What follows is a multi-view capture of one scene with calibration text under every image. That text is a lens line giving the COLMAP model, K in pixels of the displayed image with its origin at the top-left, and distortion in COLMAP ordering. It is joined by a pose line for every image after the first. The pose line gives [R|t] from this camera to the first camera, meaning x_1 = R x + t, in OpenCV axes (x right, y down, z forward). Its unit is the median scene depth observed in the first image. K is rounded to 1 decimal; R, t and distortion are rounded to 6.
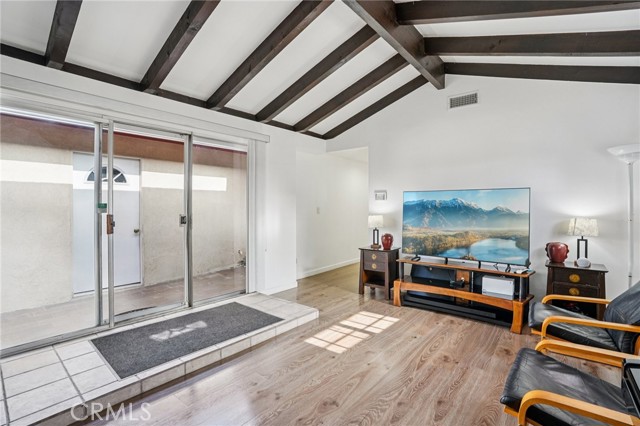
lens RADIAL K [[296.9, 0, 320.8], [0, 296.9, 211.8], [0, 0, 1]] dist [-0.064422, 0.023136]
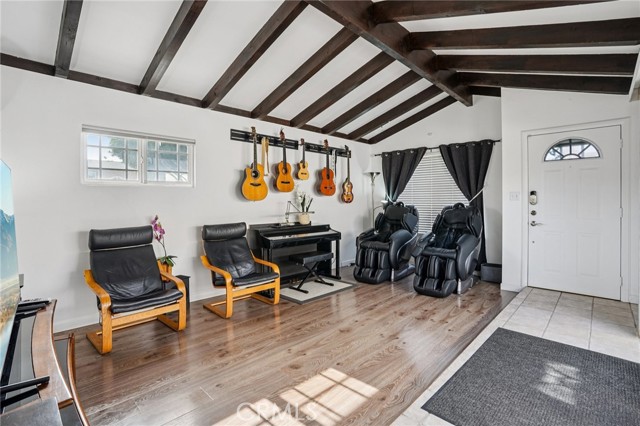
lens RADIAL K [[300.3, 0, 320.6], [0, 300.3, 204.8], [0, 0, 1]] dist [-0.064200, 0.025073]
pose [[-0.996808, 0.000829, 0.079834, 0.020428], [0.003382, 0.999487, 0.031850, -0.022600], [-0.079767, 0.032019, -0.996299, 1.523535]]
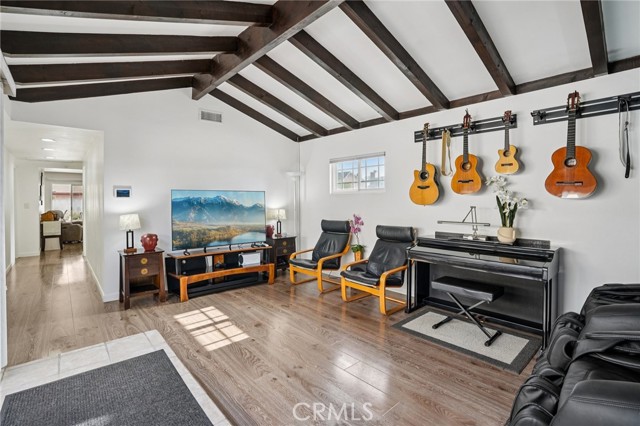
lens RADIAL K [[300.3, 0, 320.6], [0, 300.3, 204.8], [0, 0, 1]] dist [-0.064200, 0.025073]
pose [[0.135563, -0.013855, 0.990672, -0.823651], [0.017163, 0.999785, 0.011633, -0.021173], [-0.990620, 0.015426, 0.135772, 0.468247]]
